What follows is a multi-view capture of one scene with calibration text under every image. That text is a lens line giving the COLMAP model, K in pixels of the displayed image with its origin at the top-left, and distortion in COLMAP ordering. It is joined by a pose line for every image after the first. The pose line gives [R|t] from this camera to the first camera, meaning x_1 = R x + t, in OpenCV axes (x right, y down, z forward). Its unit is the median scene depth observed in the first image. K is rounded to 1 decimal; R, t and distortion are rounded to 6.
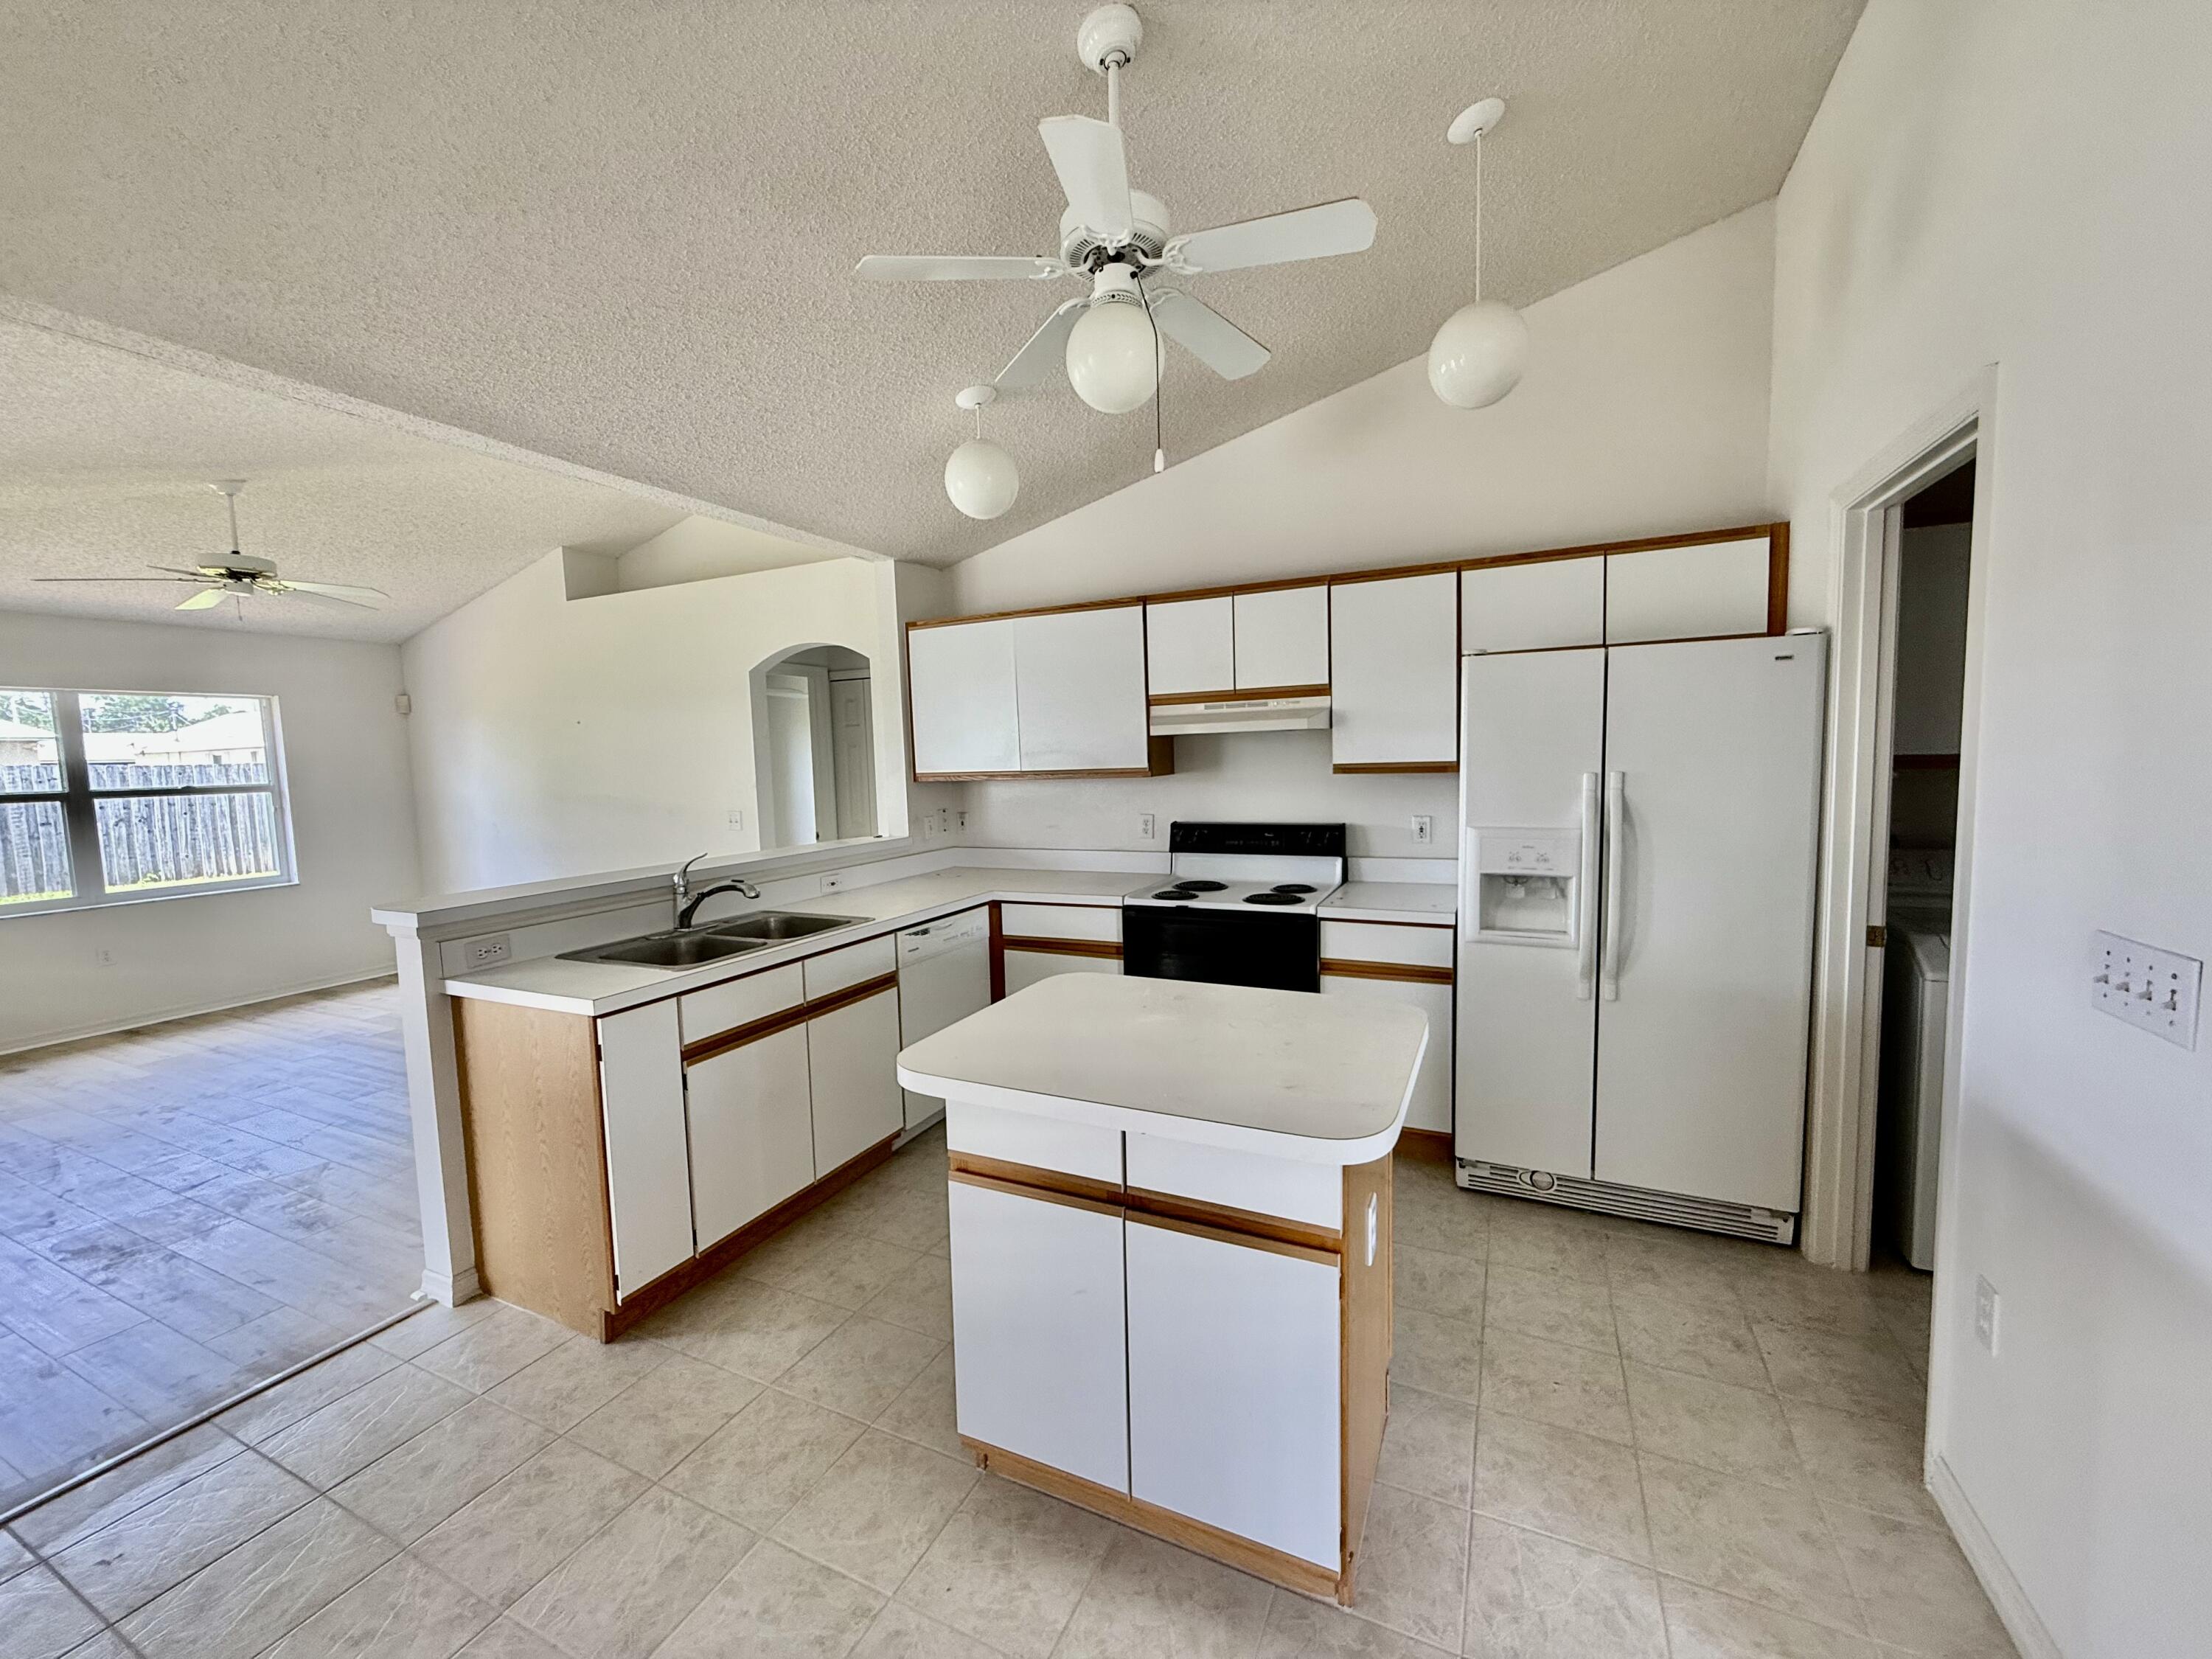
lens RADIAL K [[884.6, 0, 1091.5], [0, 884.6, 828.2], [0, 0, 1]] dist [-0.000219, 0.000122]
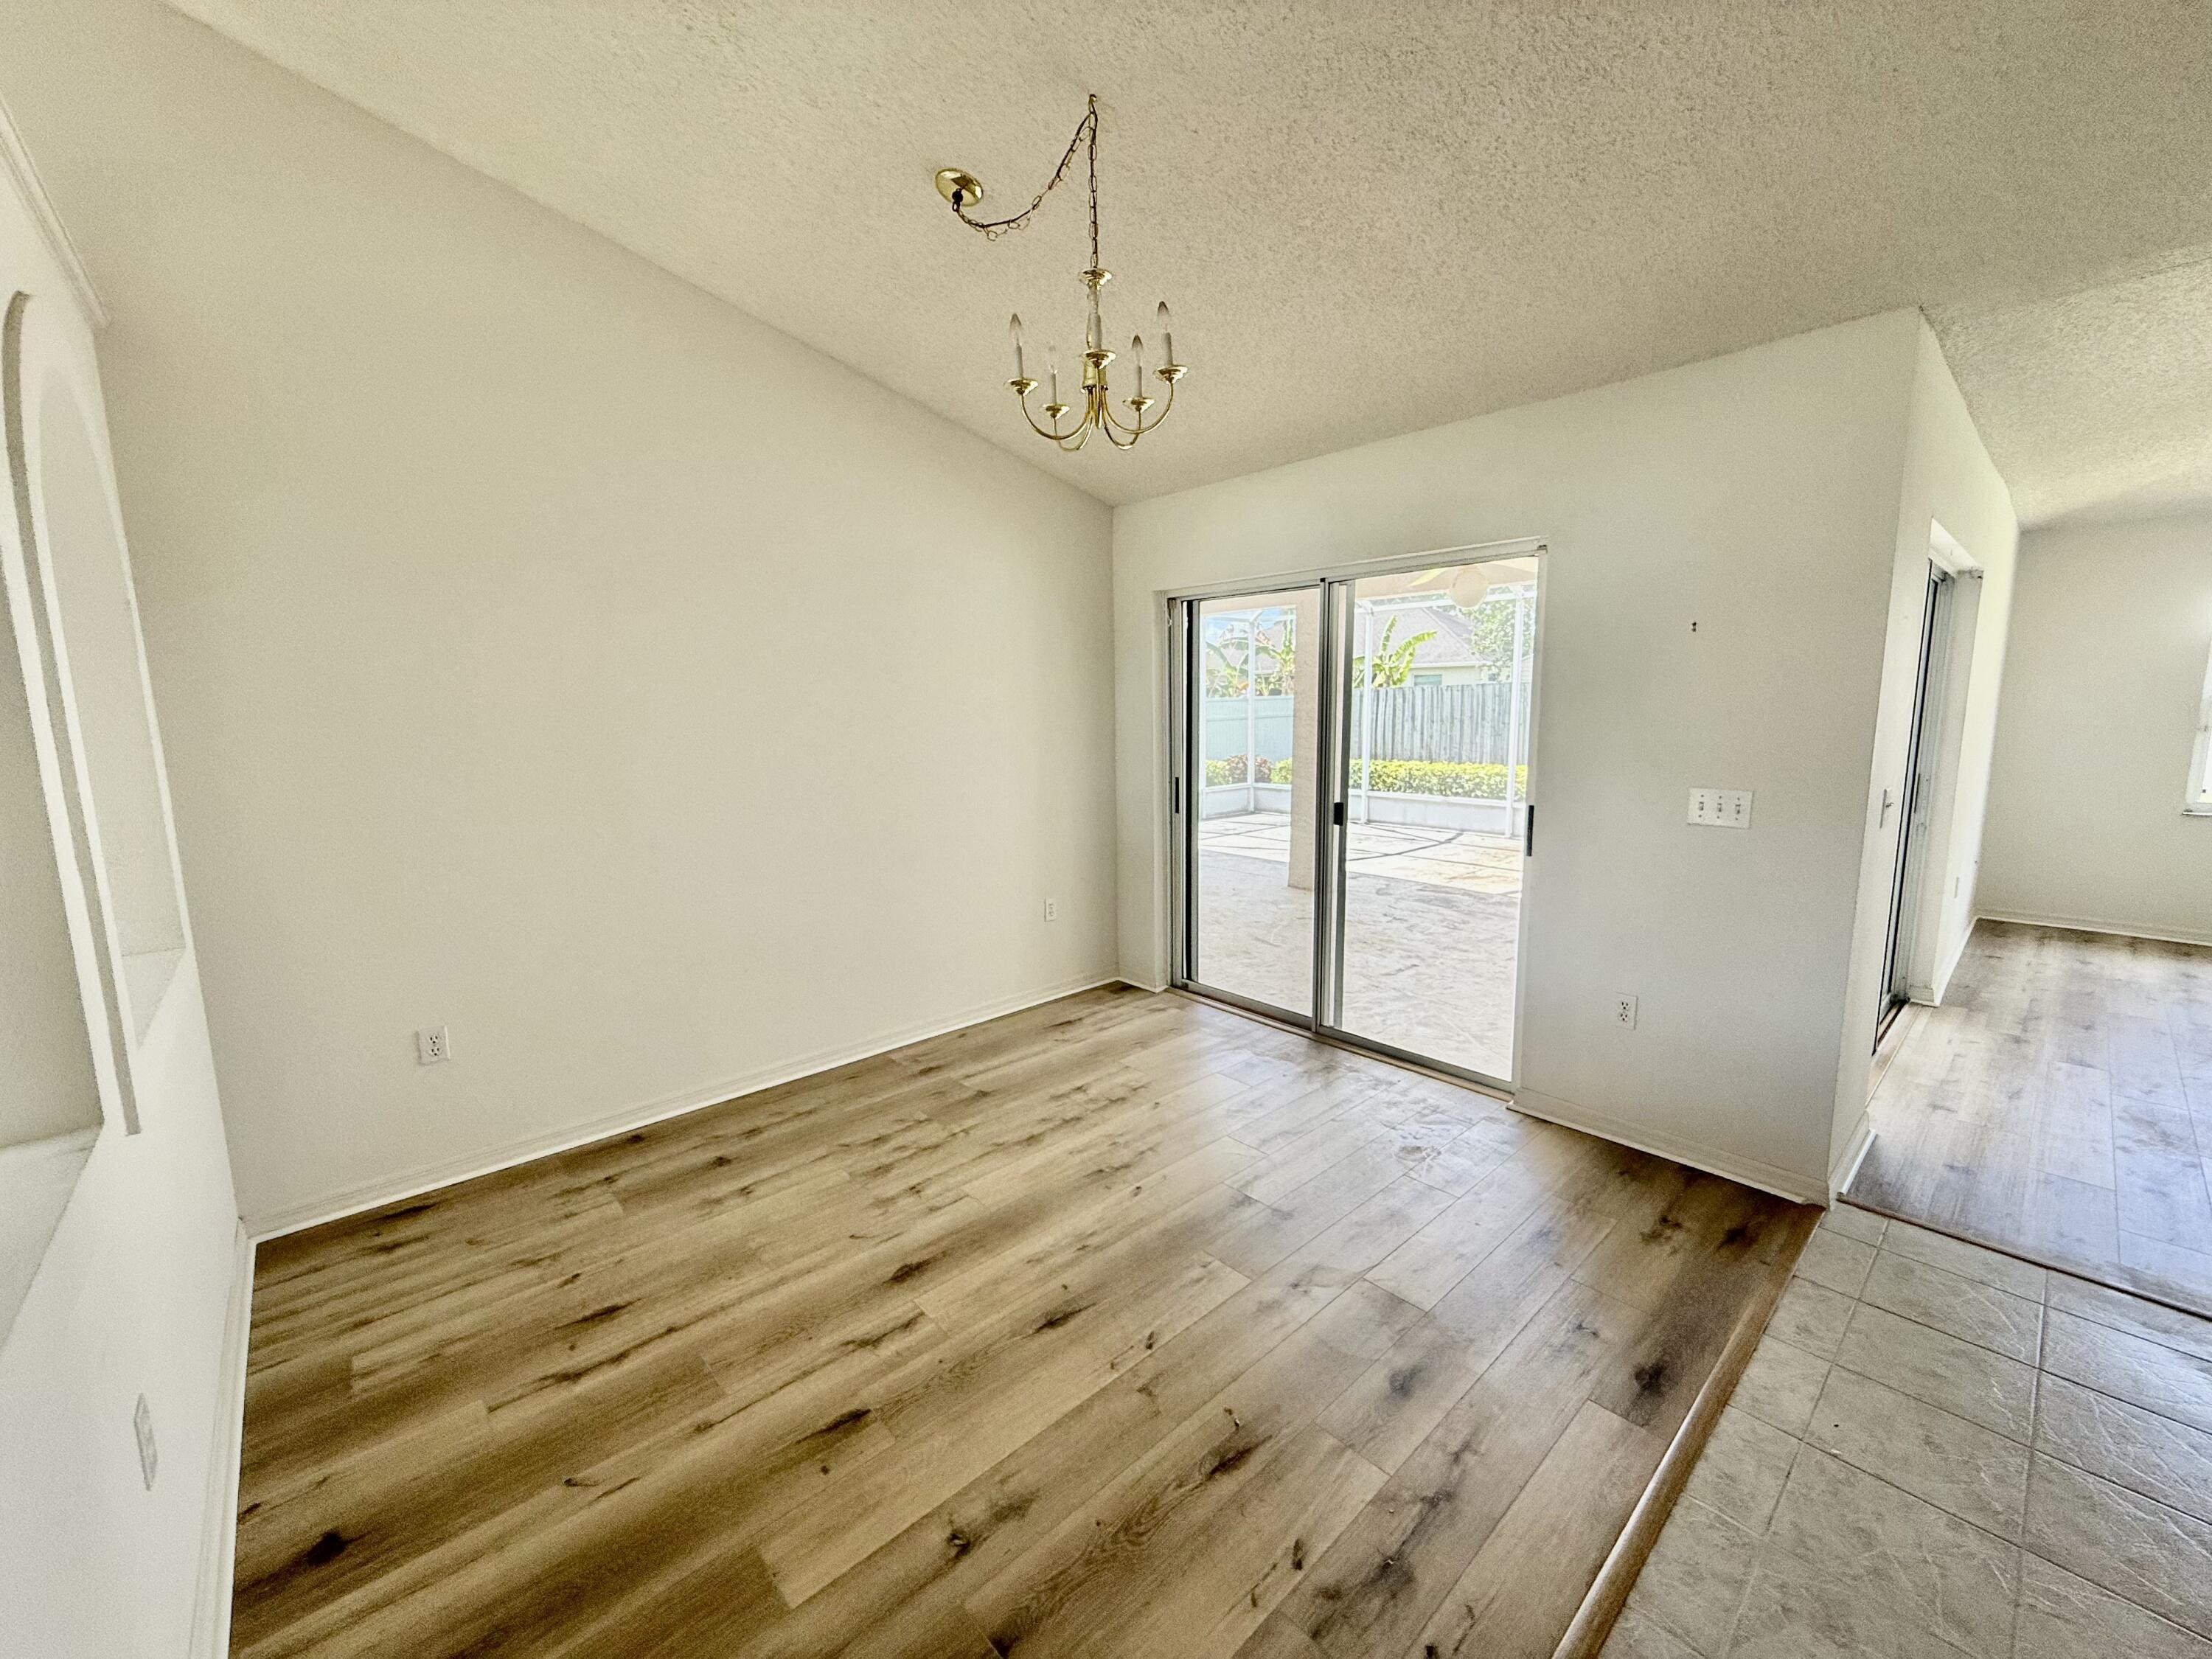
lens RADIAL K [[884.6, 0, 1110.7], [0, 884.6, 828.3], [0, 0, 1]] dist [-0.000219, 0.000122]
pose [[-0.376869, 0.168200, -0.910867, 0.290368], [-0.052904, 0.977861, 0.202460, -0.030472], [0.924755, 0.124489, -0.359627, 0.183940]]
